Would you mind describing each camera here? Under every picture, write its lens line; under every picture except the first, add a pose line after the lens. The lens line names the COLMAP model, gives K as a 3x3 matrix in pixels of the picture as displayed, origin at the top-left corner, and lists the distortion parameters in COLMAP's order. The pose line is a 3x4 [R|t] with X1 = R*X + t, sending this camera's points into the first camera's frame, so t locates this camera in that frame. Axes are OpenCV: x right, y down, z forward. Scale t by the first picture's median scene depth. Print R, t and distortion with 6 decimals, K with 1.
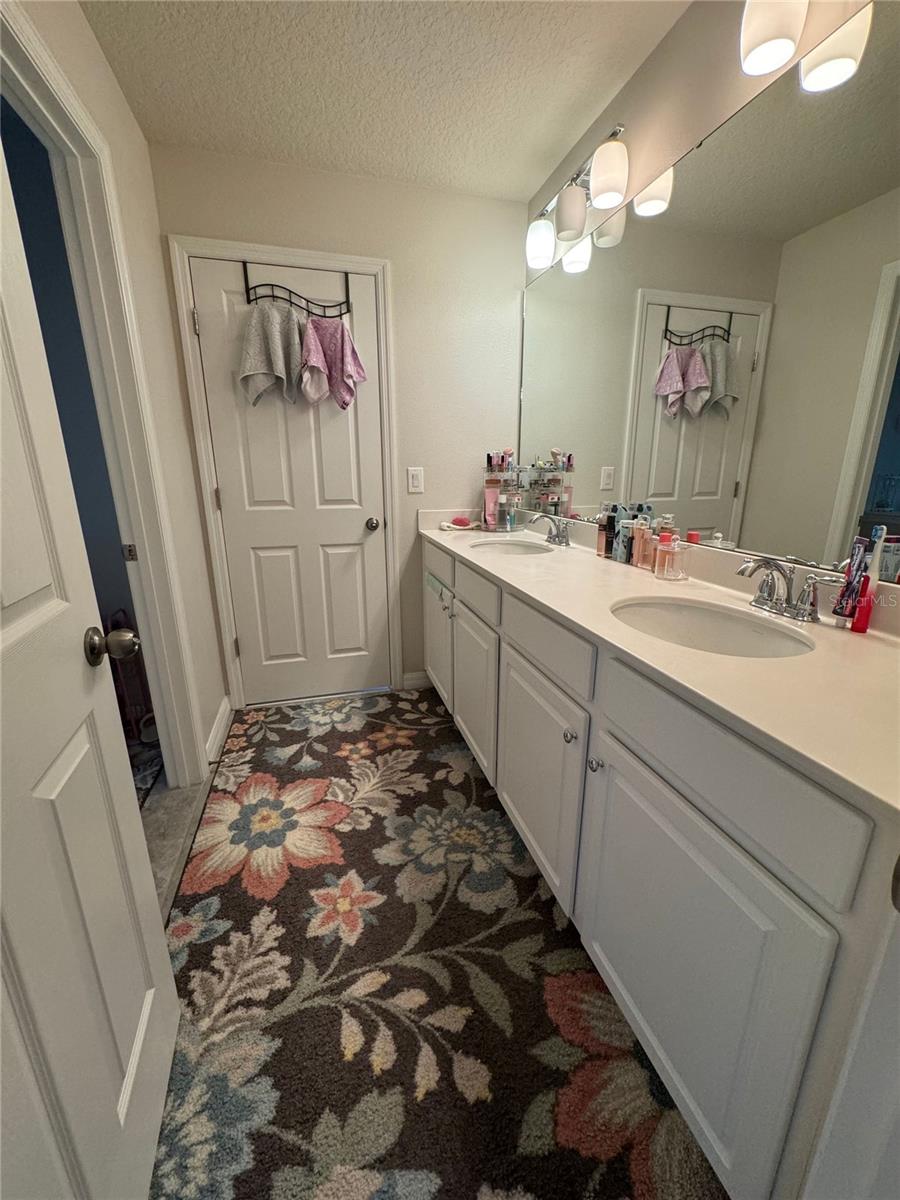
lens RADIAL K [[479.2, 0, 449.6], [0, 479.2, 597.3], [0, 0, 1]] dist [0.000156, -0.000165]
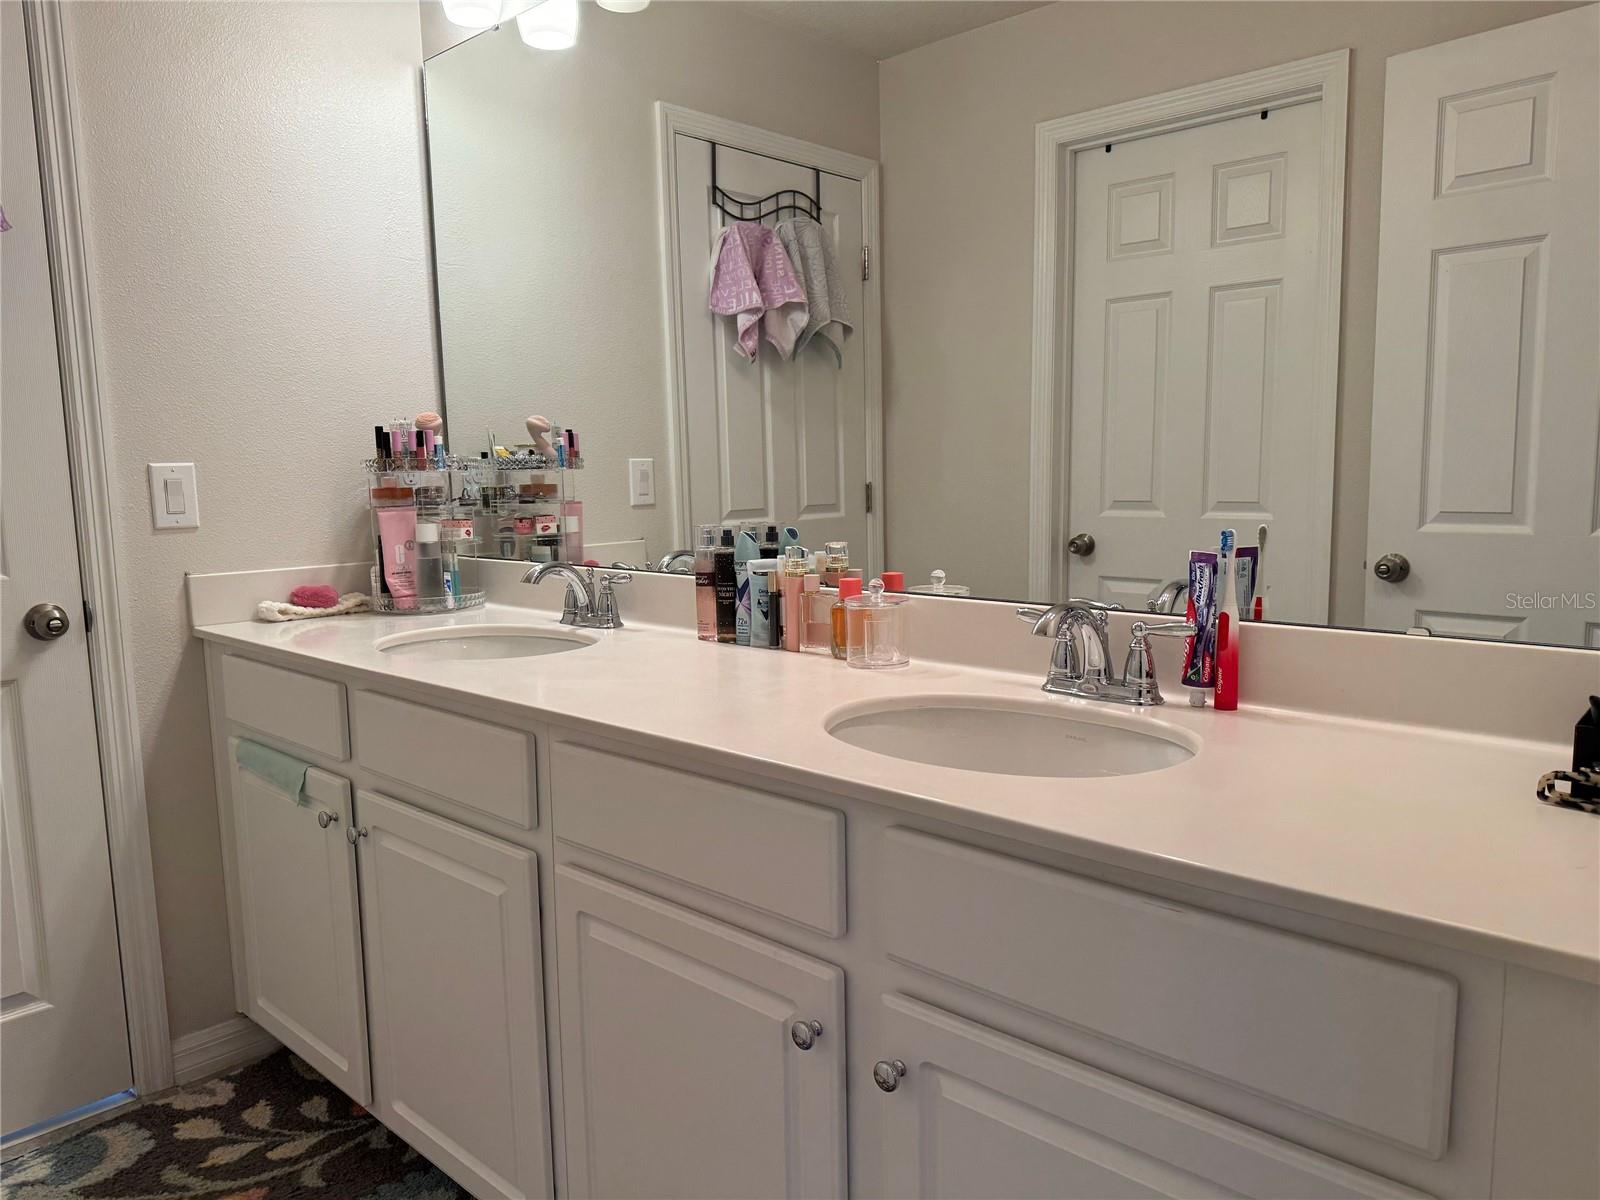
lens RADIAL K [[1126.4, 0, 805.8], [0, 1126.4, 605.4], [0, 0, 1]] dist [0.070655, -0.048306]
pose [[0.860760, -0.078836, 0.502868, -0.103961], [0.149710, 0.983446, -0.102080, 0.004291], [-0.486496, 0.163151, 0.858314, 0.010785]]
